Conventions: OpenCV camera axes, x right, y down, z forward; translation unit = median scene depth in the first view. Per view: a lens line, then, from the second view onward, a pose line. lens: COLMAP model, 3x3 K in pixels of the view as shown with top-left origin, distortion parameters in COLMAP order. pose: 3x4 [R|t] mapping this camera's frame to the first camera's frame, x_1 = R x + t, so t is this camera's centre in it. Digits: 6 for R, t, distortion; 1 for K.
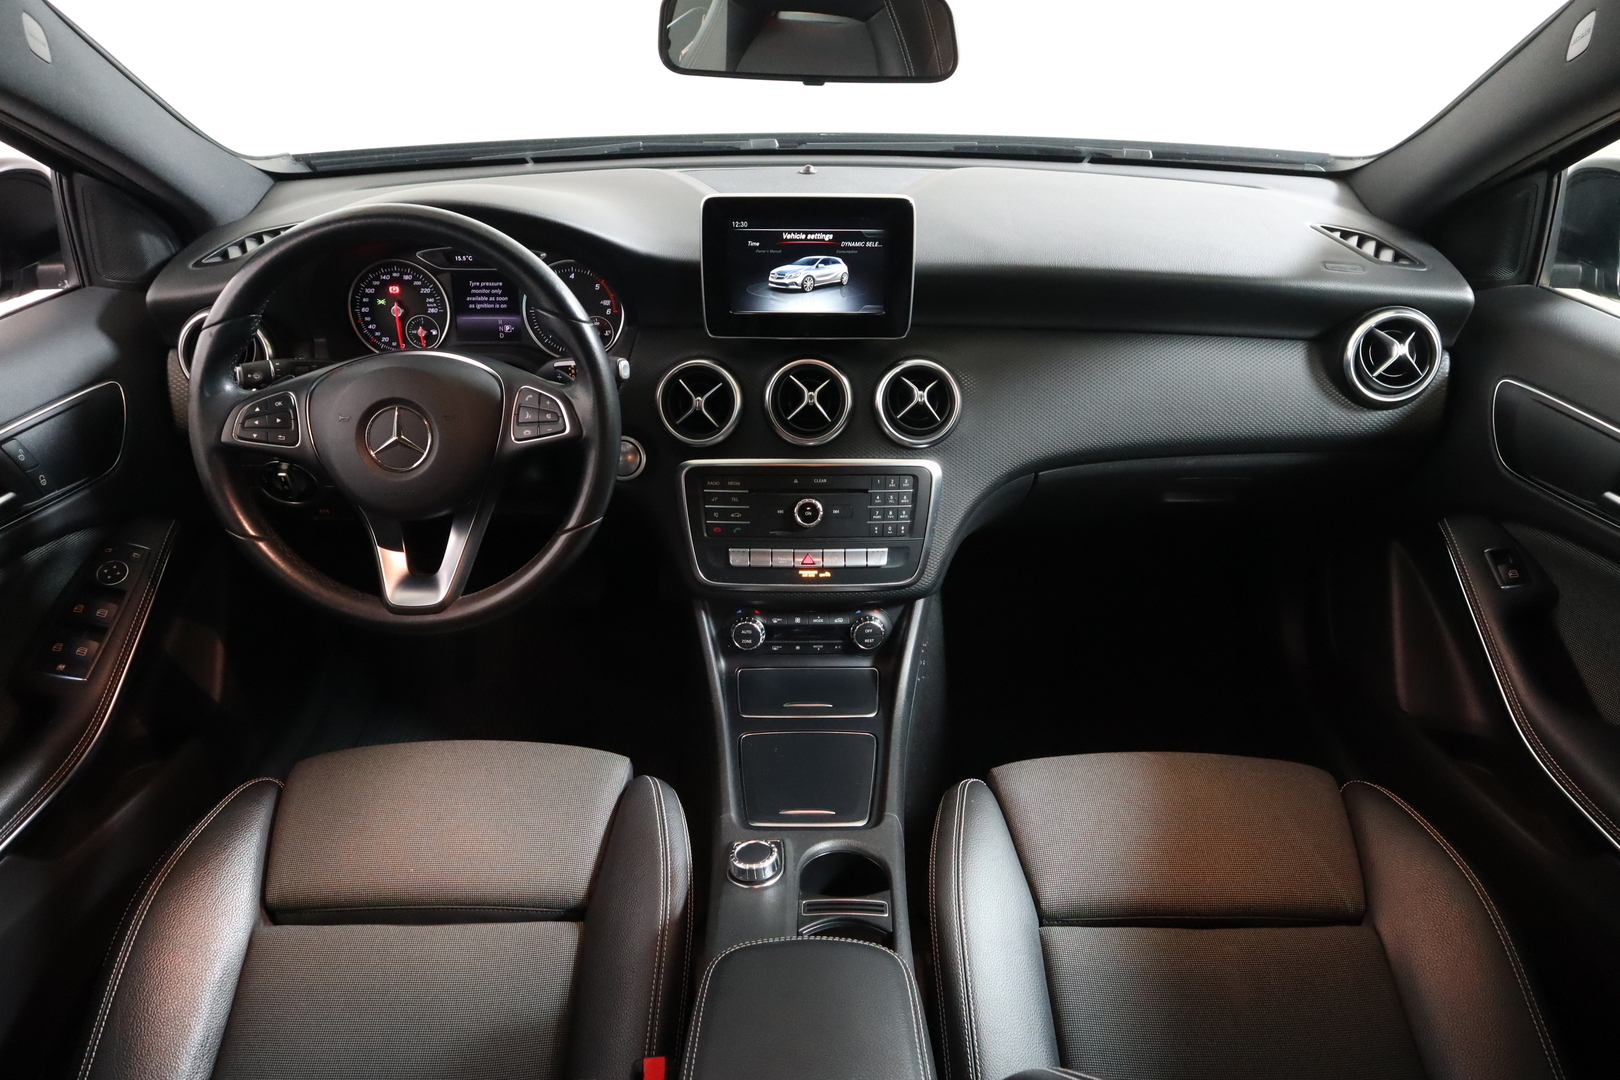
lens RADIAL K [[1101.6, 0, 817.5], [0, 1101.6, 537.3], [0, 0, 1]] dist [-0.004744, -0.001111]
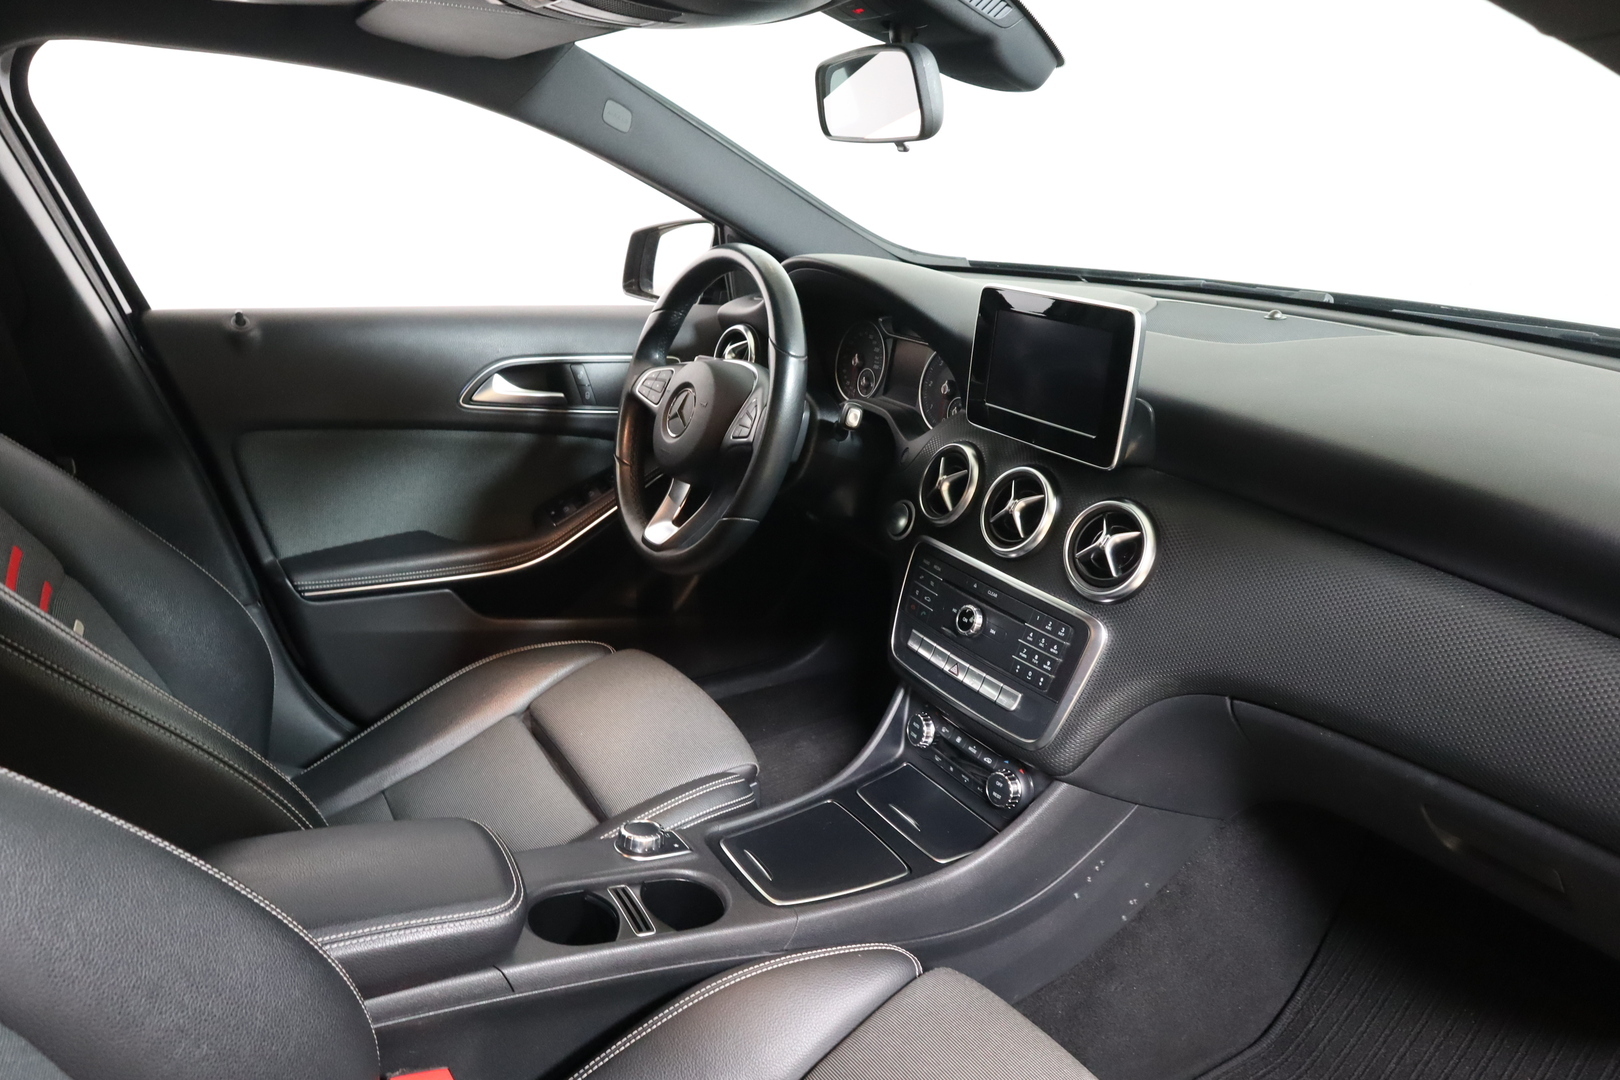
lens RADIAL K [[1101.6, 0, 817.5], [0, 1101.6, 537.3], [0, 0, 1]] dist [-0.004744, -0.001111]
pose [[0.509880, 0.288504, -0.810425, 0.661705], [-0.435405, 0.899052, 0.046119, -0.072637], [0.741920, 0.329348, 0.584025, 0.339979]]
